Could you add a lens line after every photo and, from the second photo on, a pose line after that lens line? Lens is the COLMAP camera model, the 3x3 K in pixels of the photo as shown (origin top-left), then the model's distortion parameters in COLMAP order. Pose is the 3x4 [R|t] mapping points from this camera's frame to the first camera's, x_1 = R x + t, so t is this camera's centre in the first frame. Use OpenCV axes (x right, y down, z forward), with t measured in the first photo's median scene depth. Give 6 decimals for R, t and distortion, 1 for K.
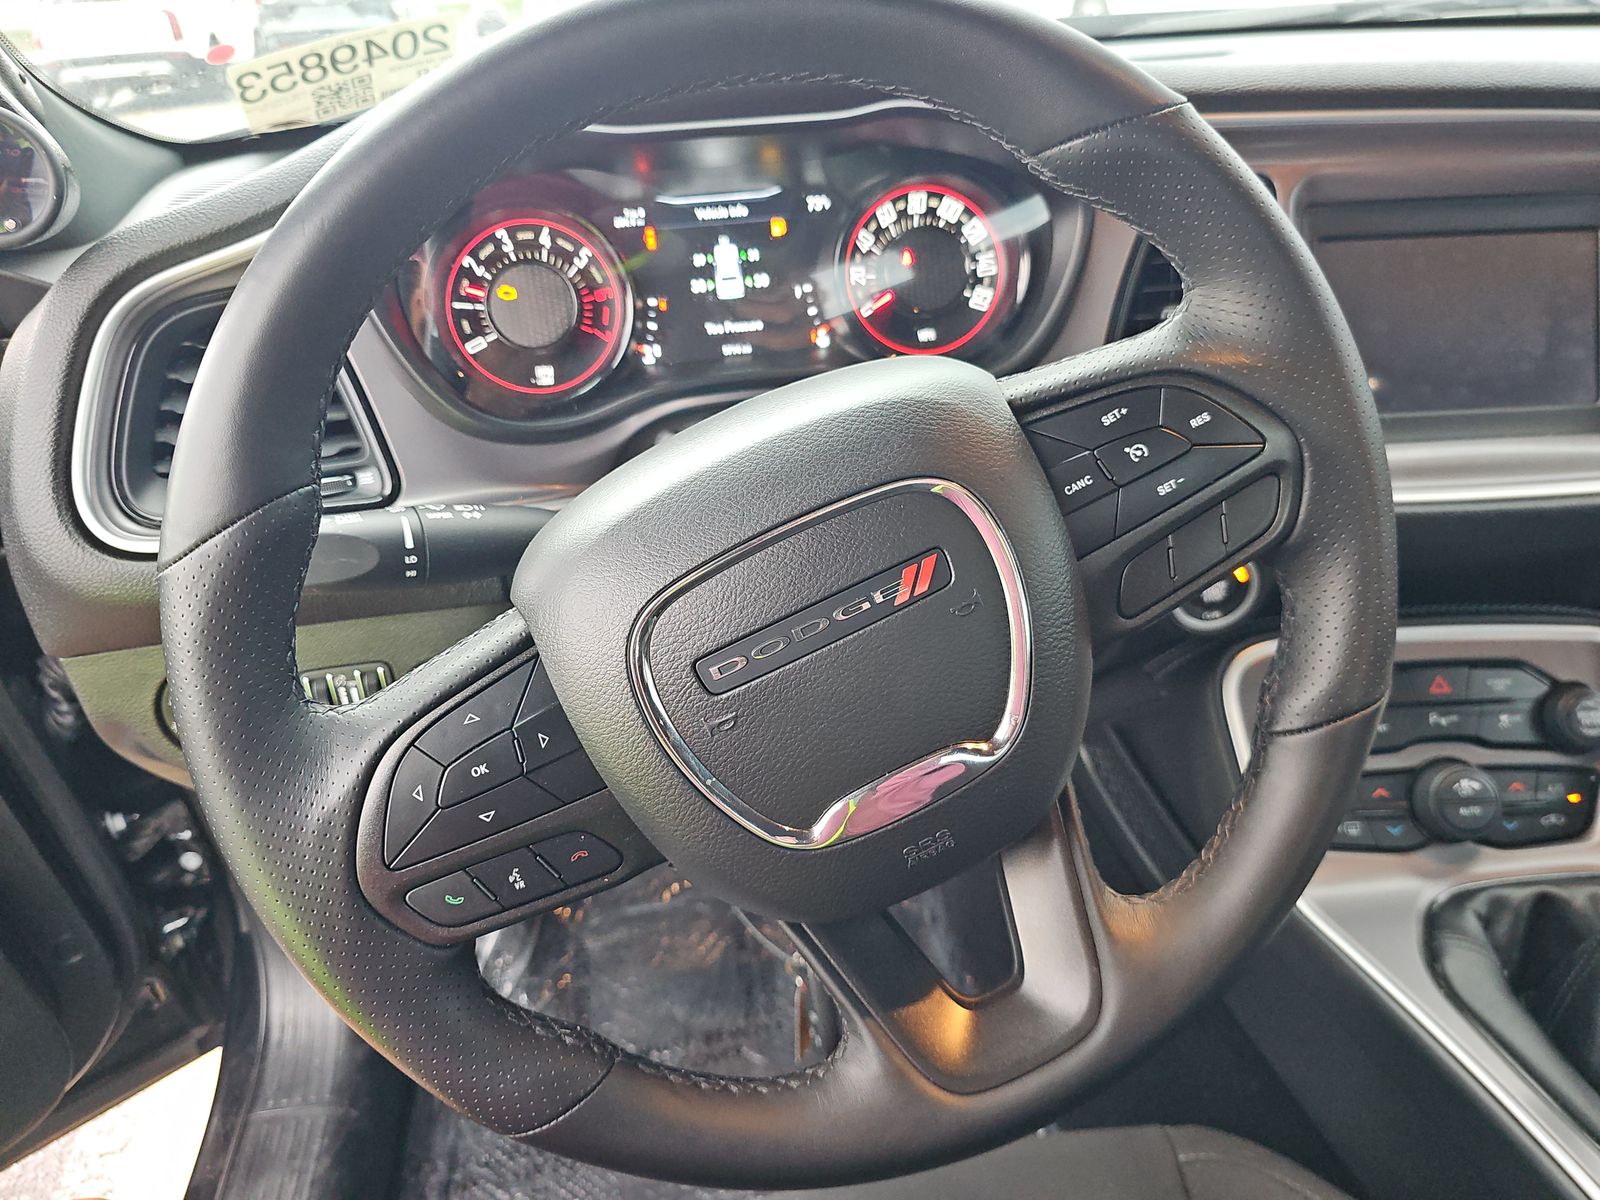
lens RADIAL K [[1103.0, 0, 823.8], [0, 1103.0, 595.5], [0, 0, 1]] dist [0.001879, -0.007000]
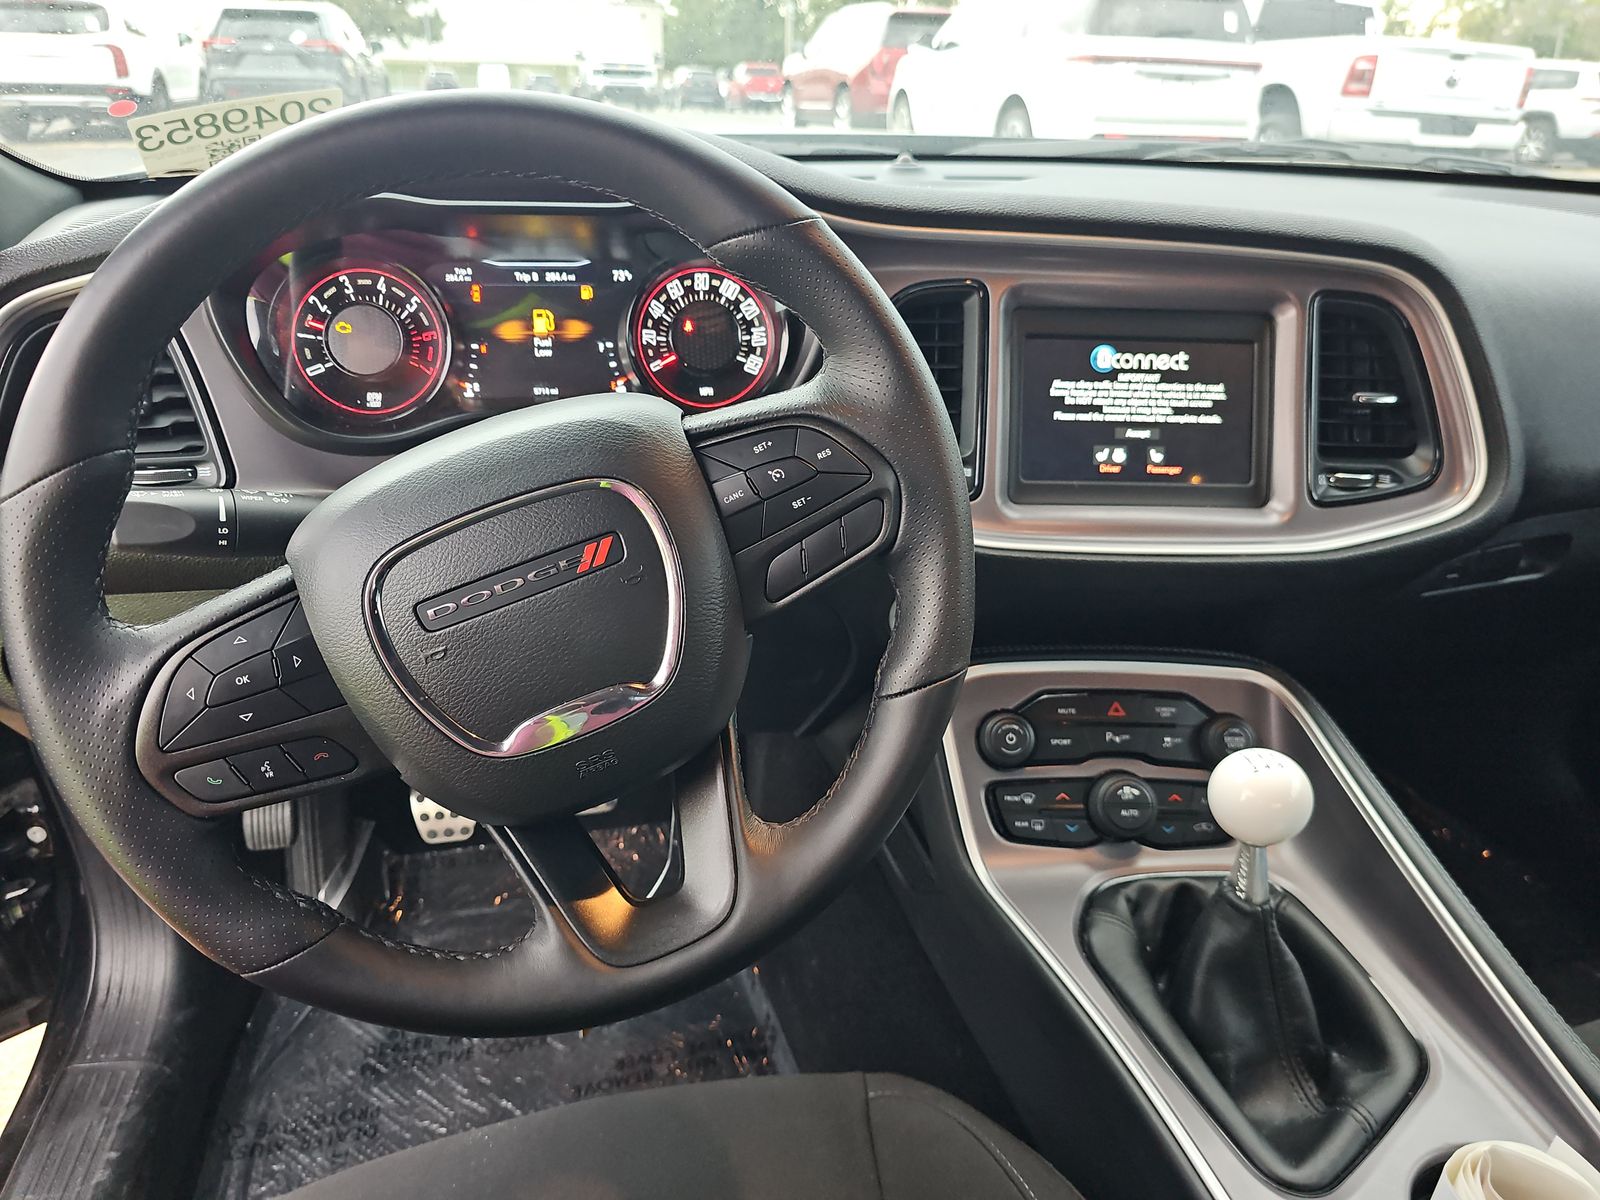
lens RADIAL K [[1086.1, 0, 793.1], [0, 1086.1, 609.7], [0, 0, 1]] dist [0.026099, -0.038127]
pose [[0.996649, 0.061875, 0.053497, 0.141531], [-0.059015, 0.996823, -0.053481, 0.058778], [-0.056636, 0.050145, 0.997135, -0.172642]]
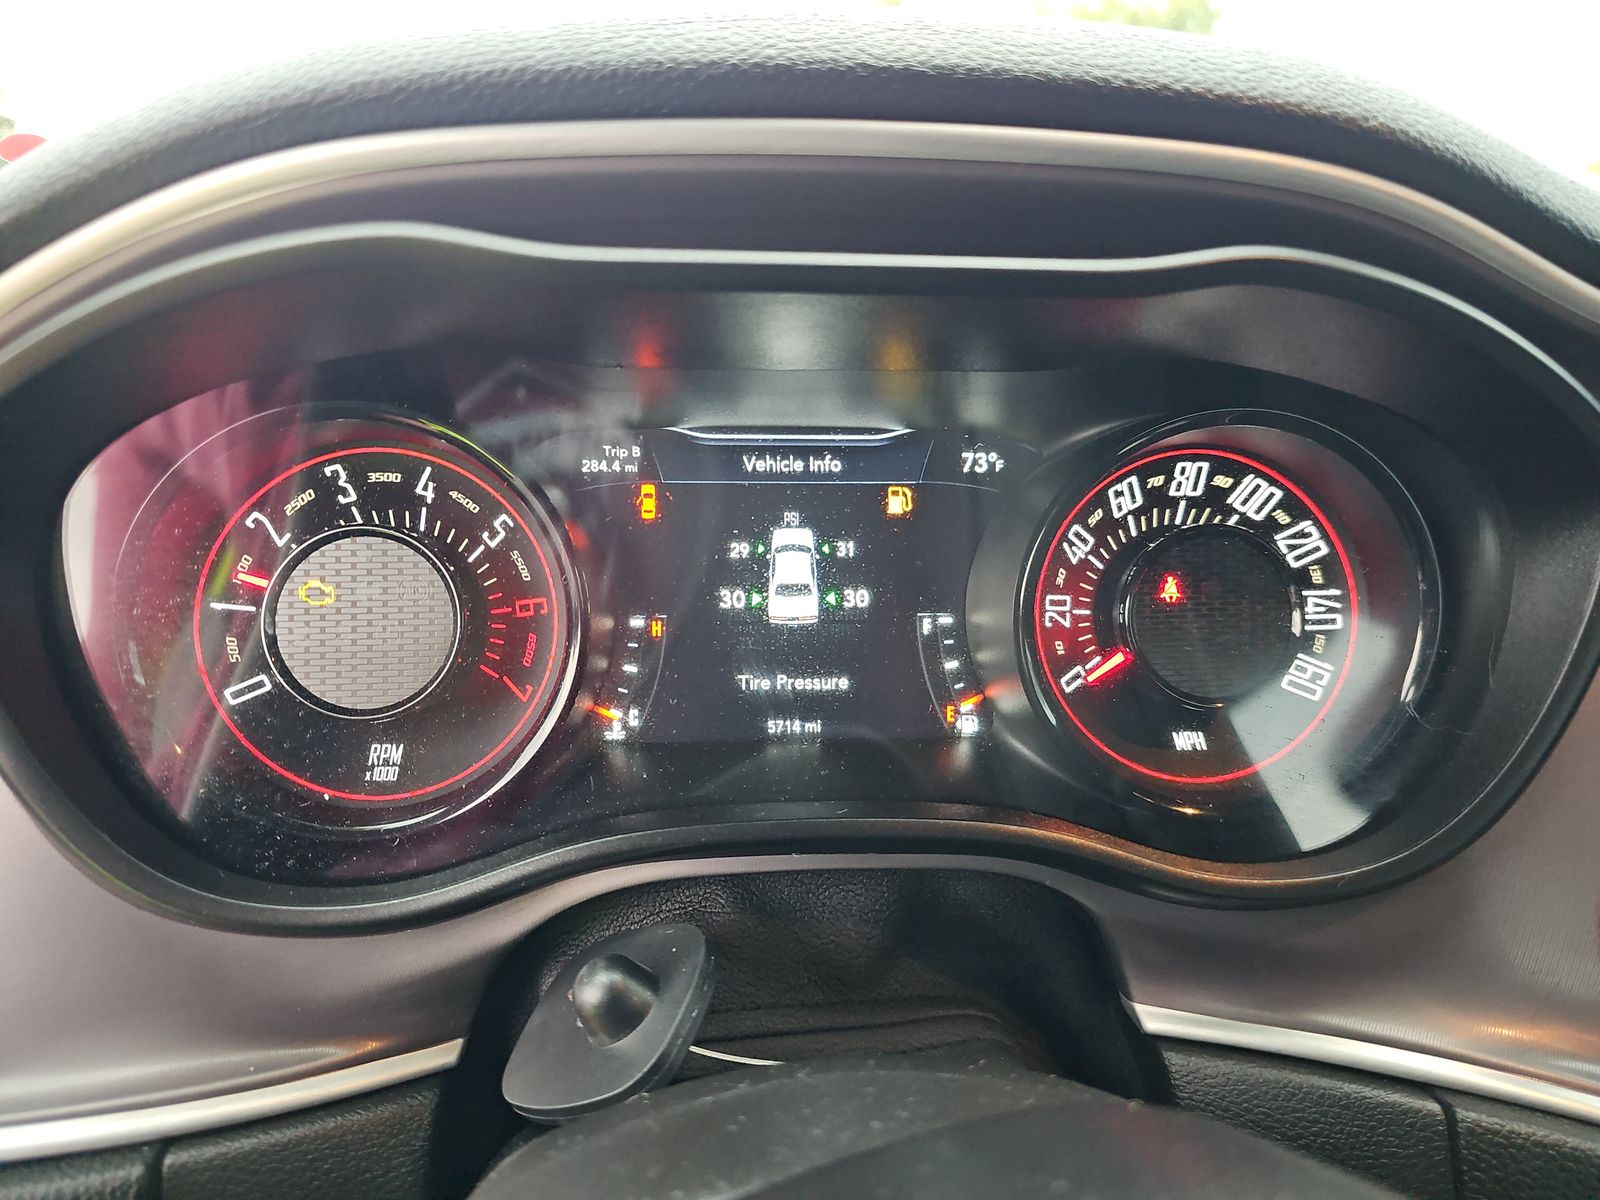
lens RADIAL K [[1140.4, 0, 800.0], [0, 1140.4, 600.0], [0, 0, 1]] dist [0.053832, -0.060895]
pose [[0.993381, 0.093059, -0.067330, -0.047828], [-0.104338, 0.976191, -0.190168, -0.186356], [0.048030, 0.195935, 0.979440, 0.497558]]
